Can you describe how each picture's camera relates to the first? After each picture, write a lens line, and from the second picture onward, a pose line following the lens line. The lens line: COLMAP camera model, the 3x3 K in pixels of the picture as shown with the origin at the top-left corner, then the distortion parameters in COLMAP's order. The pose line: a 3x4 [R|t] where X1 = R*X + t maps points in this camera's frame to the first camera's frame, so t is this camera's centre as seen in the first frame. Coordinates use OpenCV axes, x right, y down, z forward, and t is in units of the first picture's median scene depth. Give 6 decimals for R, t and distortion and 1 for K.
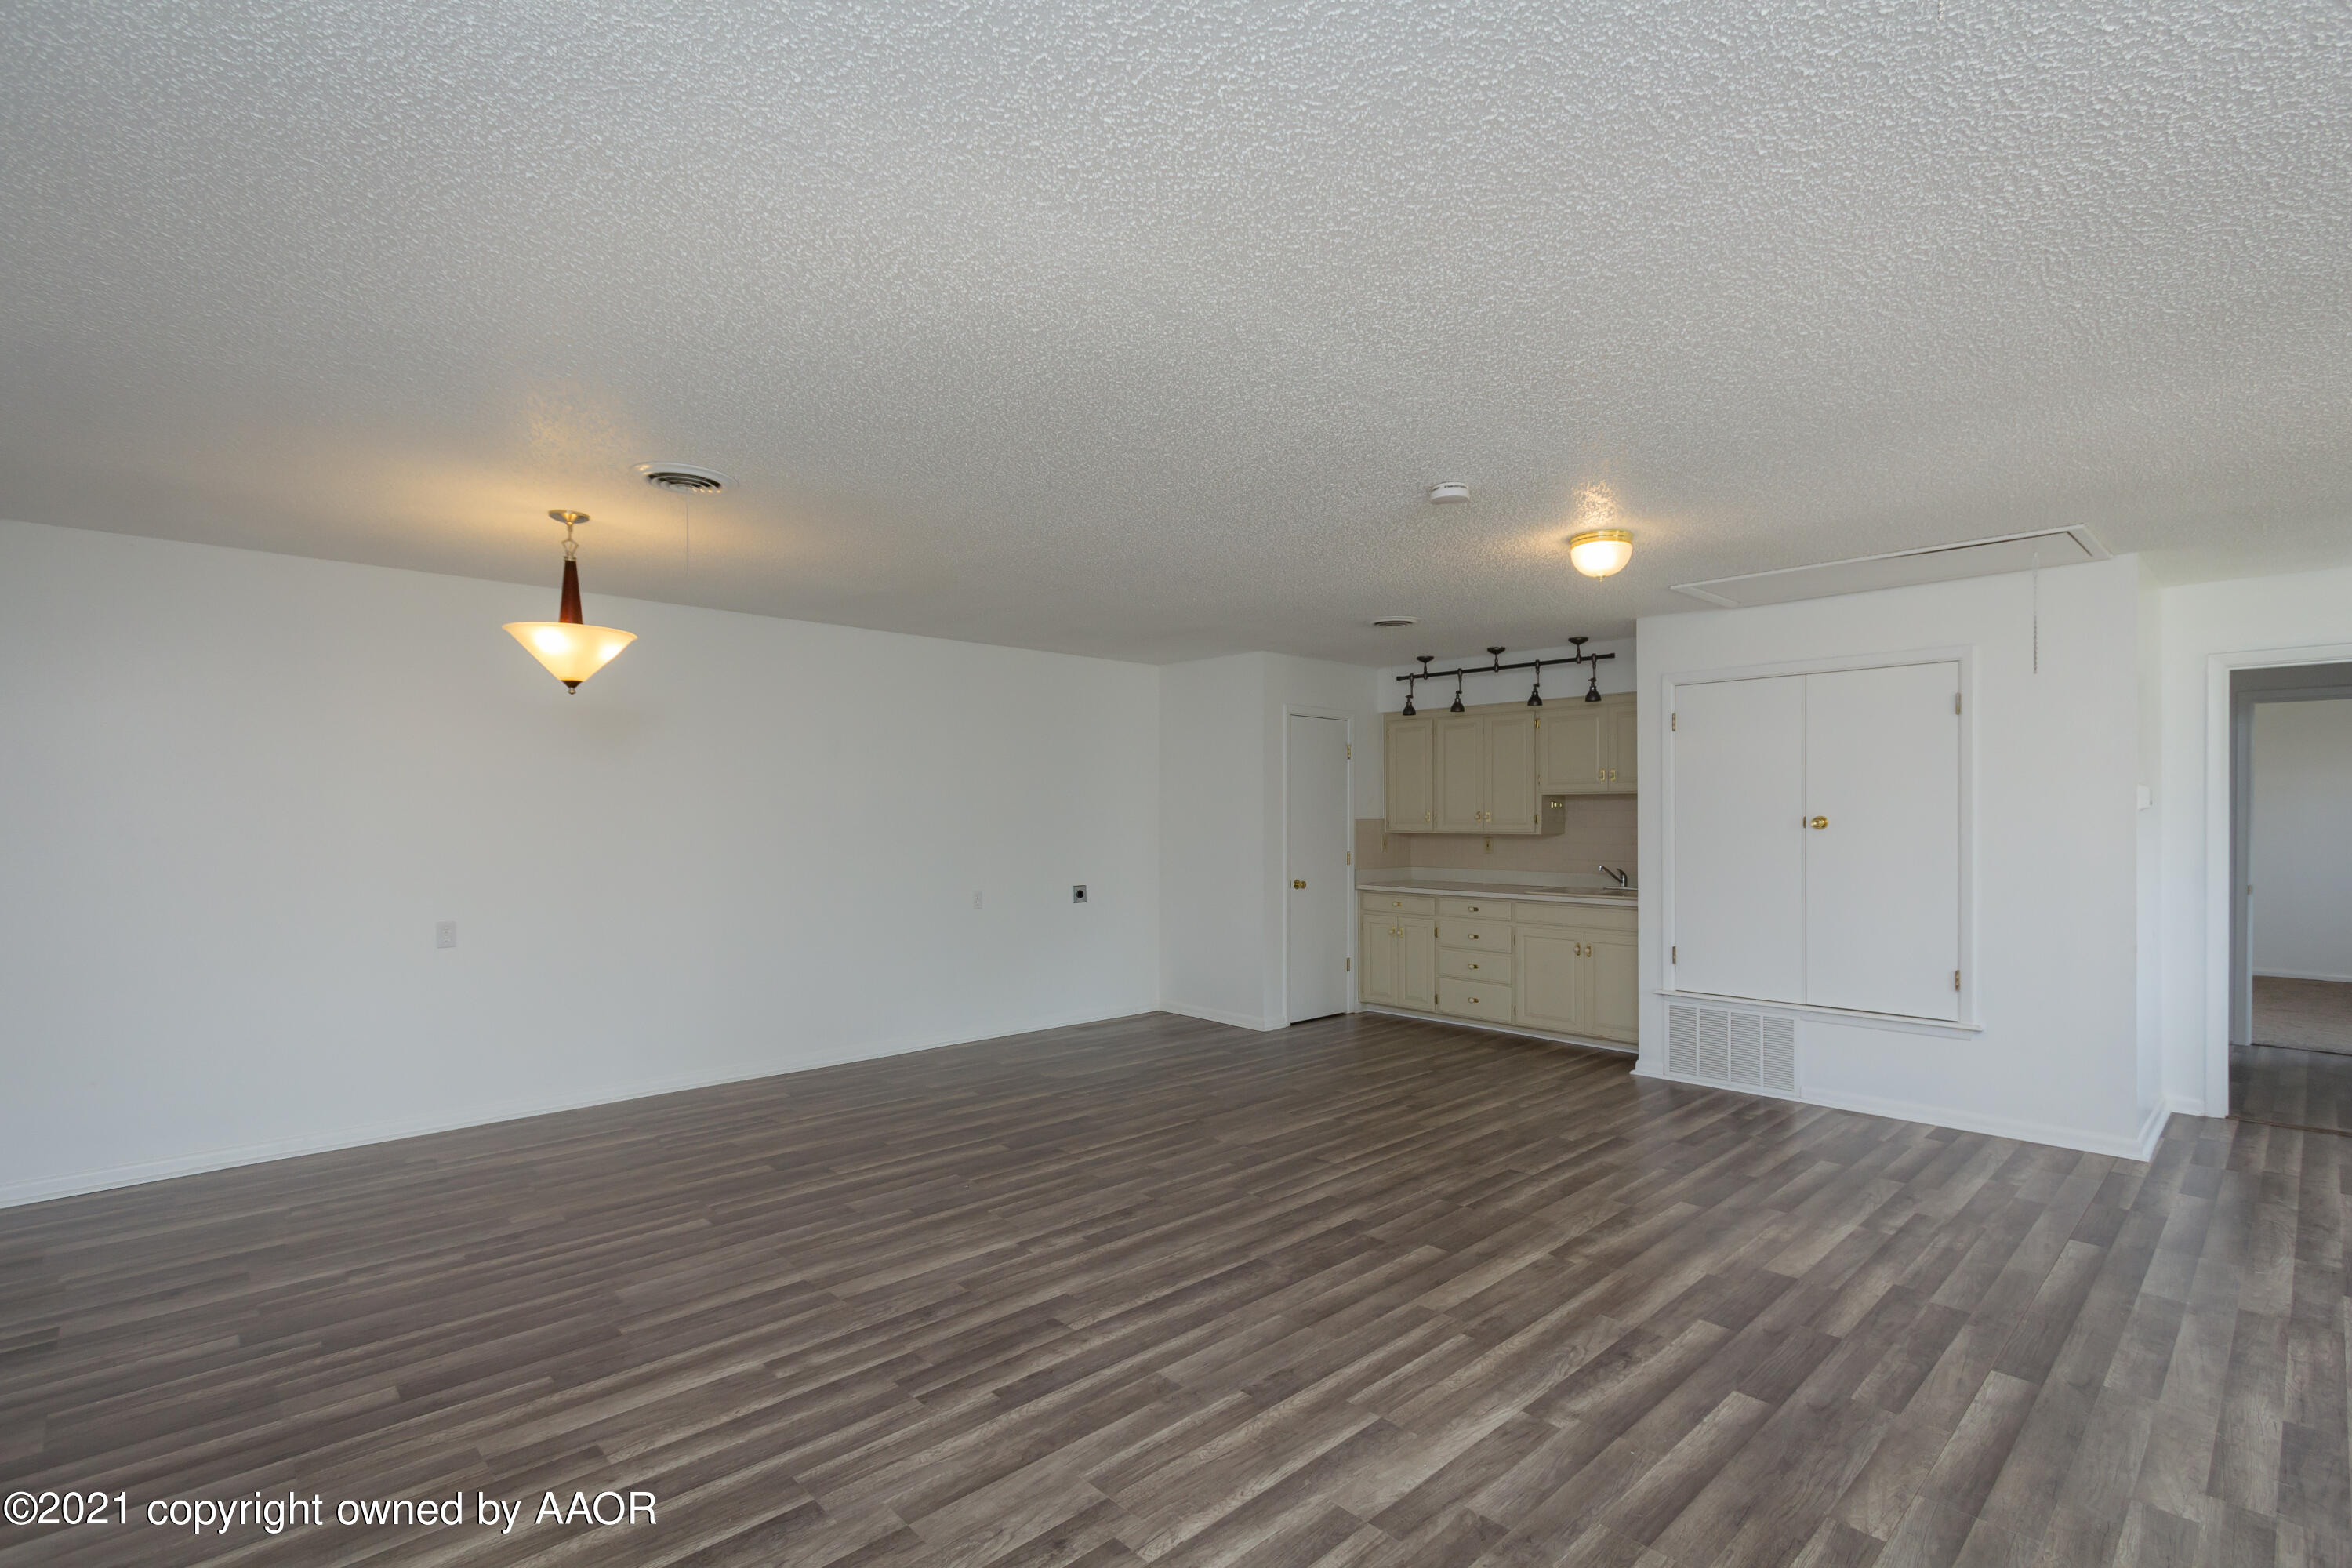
lens RADIAL K [[1083.6, 0, 1169.5], [0, 1083.6, 807.0], [0, 0, 1]] dist [0.001085, 0.000080]
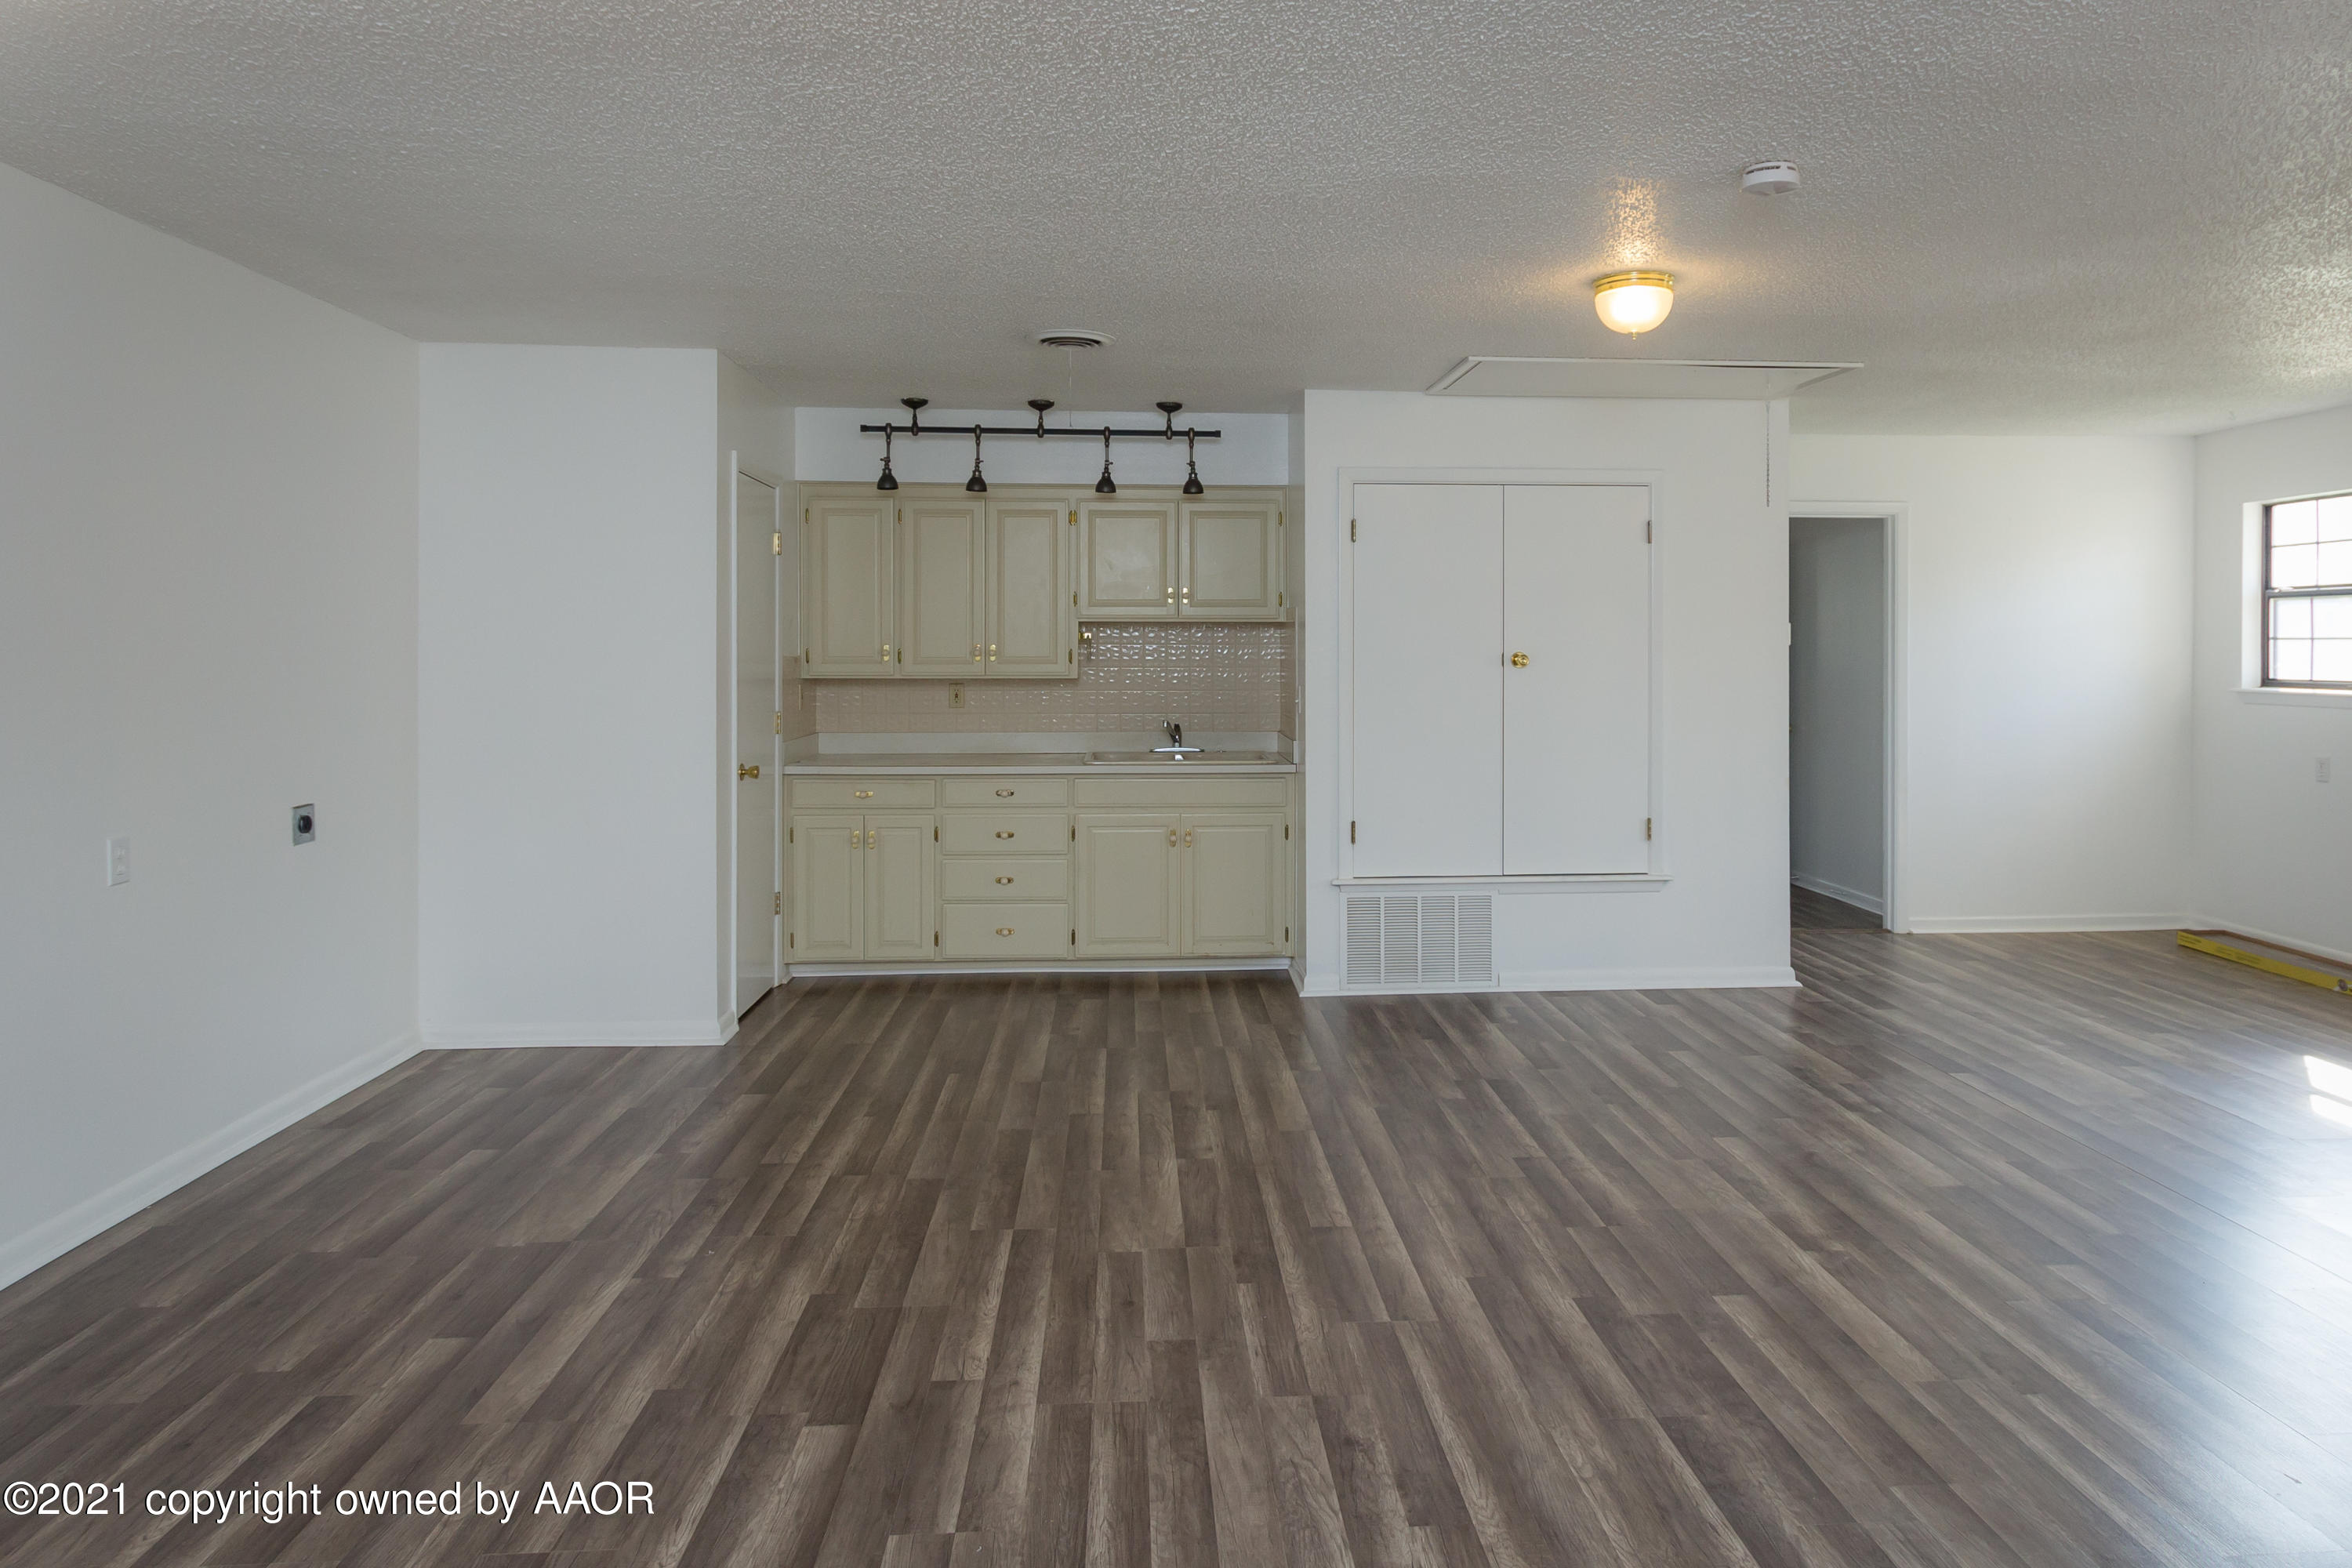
lens RADIAL K [[1463.8, 0, 1233.0], [0, 1463.8, 637.7], [0, 0, 1]] dist [0.001328, 0.001984]
pose [[0.629007, 0.009958, 0.777336, -0.429590], [-0.007735, 0.999949, -0.006551, 0.006192], [-0.777361, -0.001892, 0.629052, 0.441401]]
